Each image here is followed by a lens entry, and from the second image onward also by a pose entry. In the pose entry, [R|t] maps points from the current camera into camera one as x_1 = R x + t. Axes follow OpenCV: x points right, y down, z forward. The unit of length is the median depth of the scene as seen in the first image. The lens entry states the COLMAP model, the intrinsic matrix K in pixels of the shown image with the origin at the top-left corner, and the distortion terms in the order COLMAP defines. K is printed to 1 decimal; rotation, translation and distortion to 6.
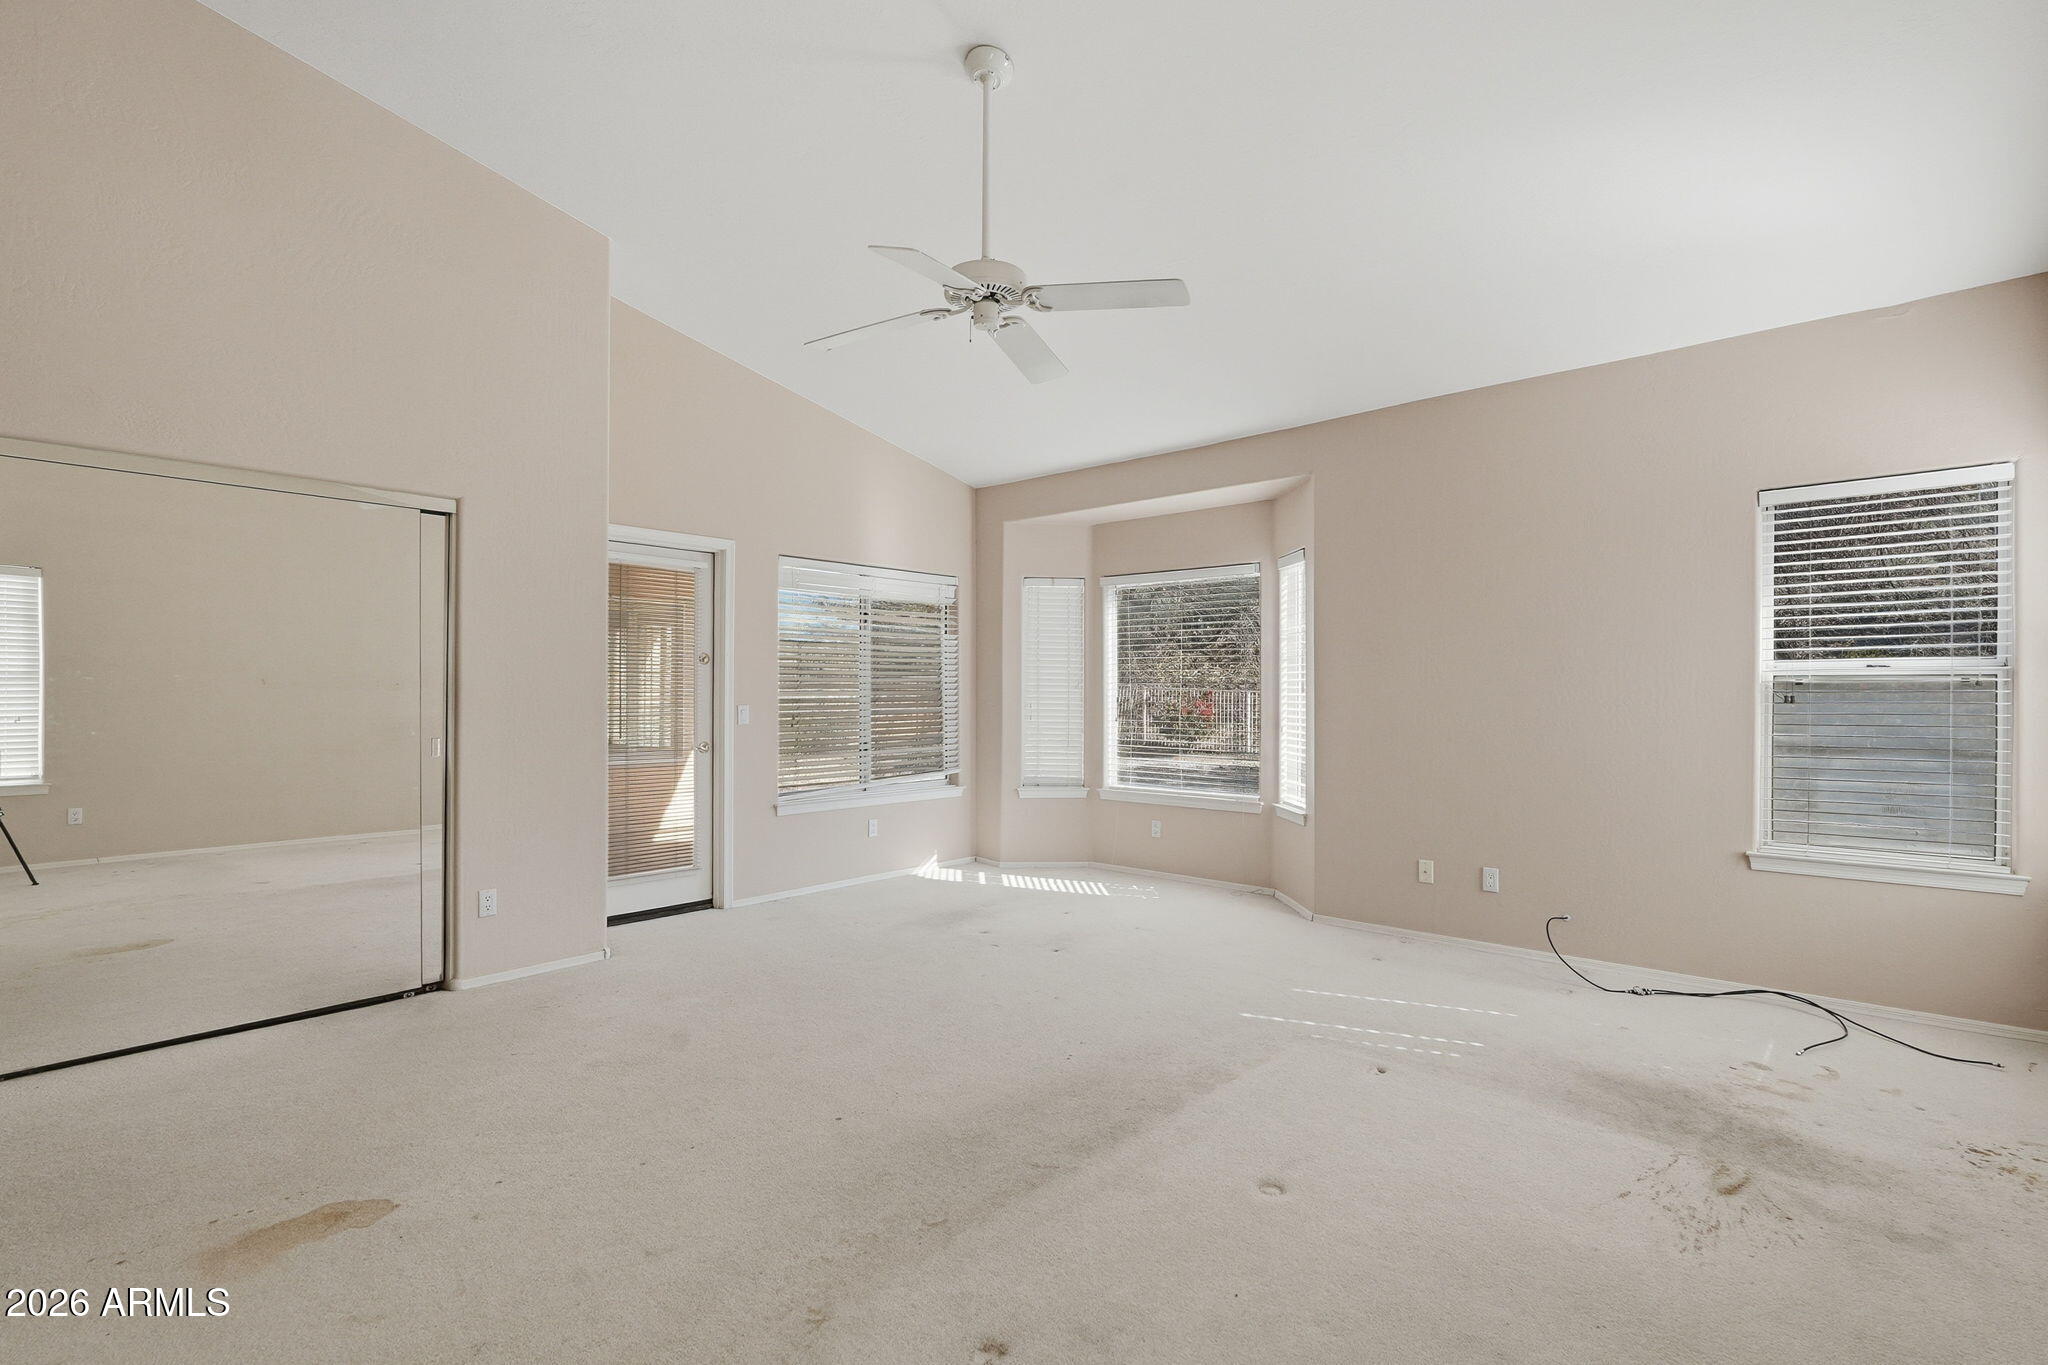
lens RADIAL K [[922.9, 0, 1016.1], [0, 922.9, 687.8], [0, 0, 1]] dist [-0.002534, 0.000188]
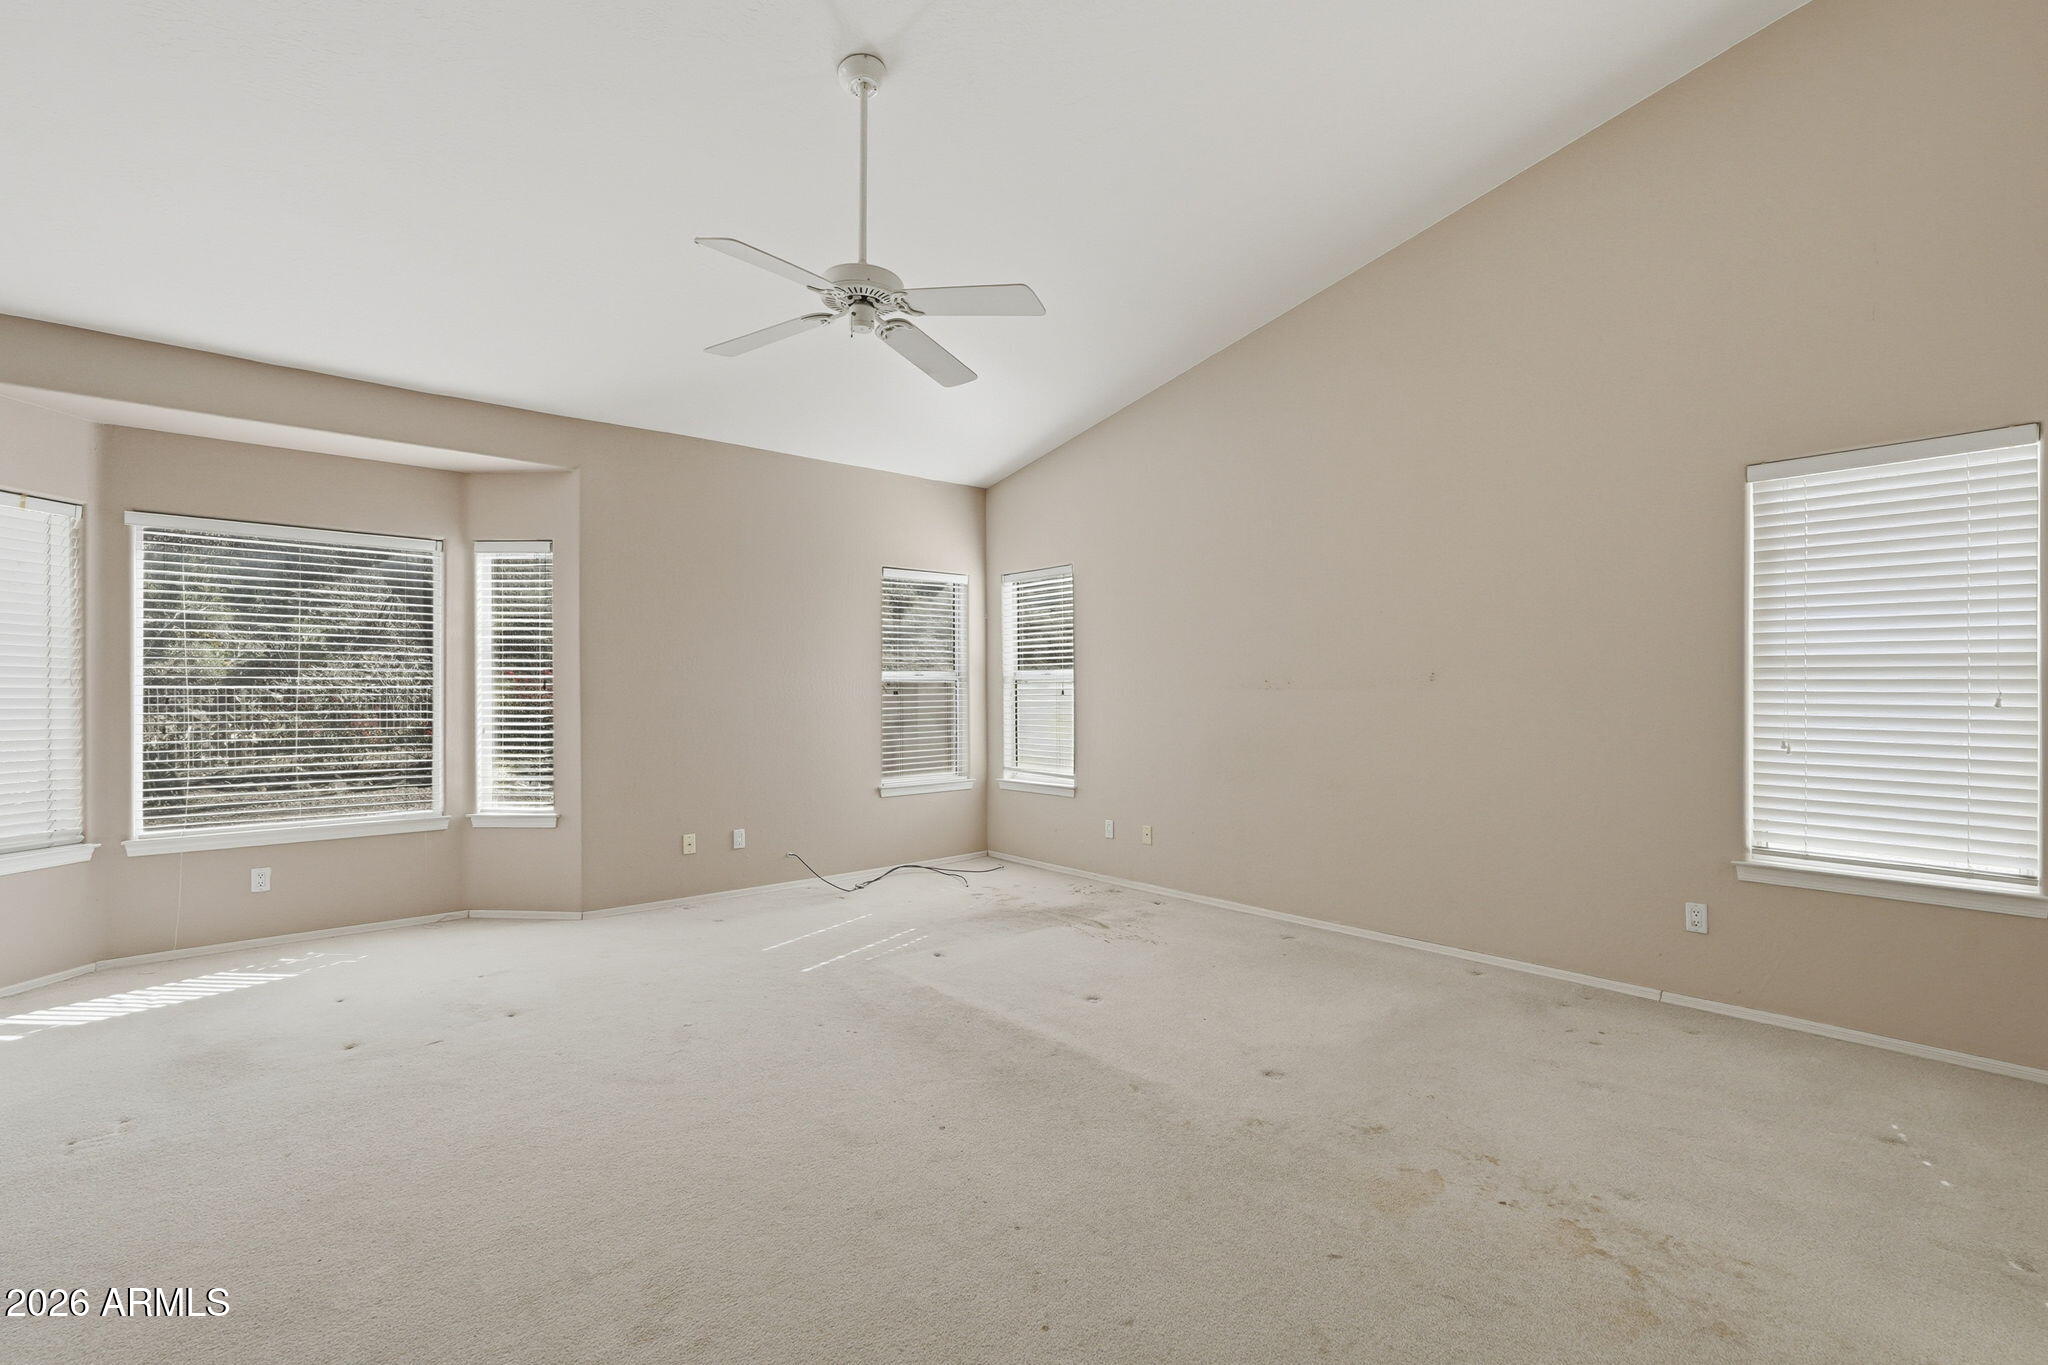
lens RADIAL K [[889.8, 0, 1024.0], [0, 889.8, 682.5], [0, 0, 1]] dist [-0.002741, -0.000345]
pose [[0.154770, 0.006841, 0.987927, -0.790256], [-0.003953, 0.999972, -0.006305, 0.001796], [-0.987943, -0.002929, 0.154792, 0.546745]]
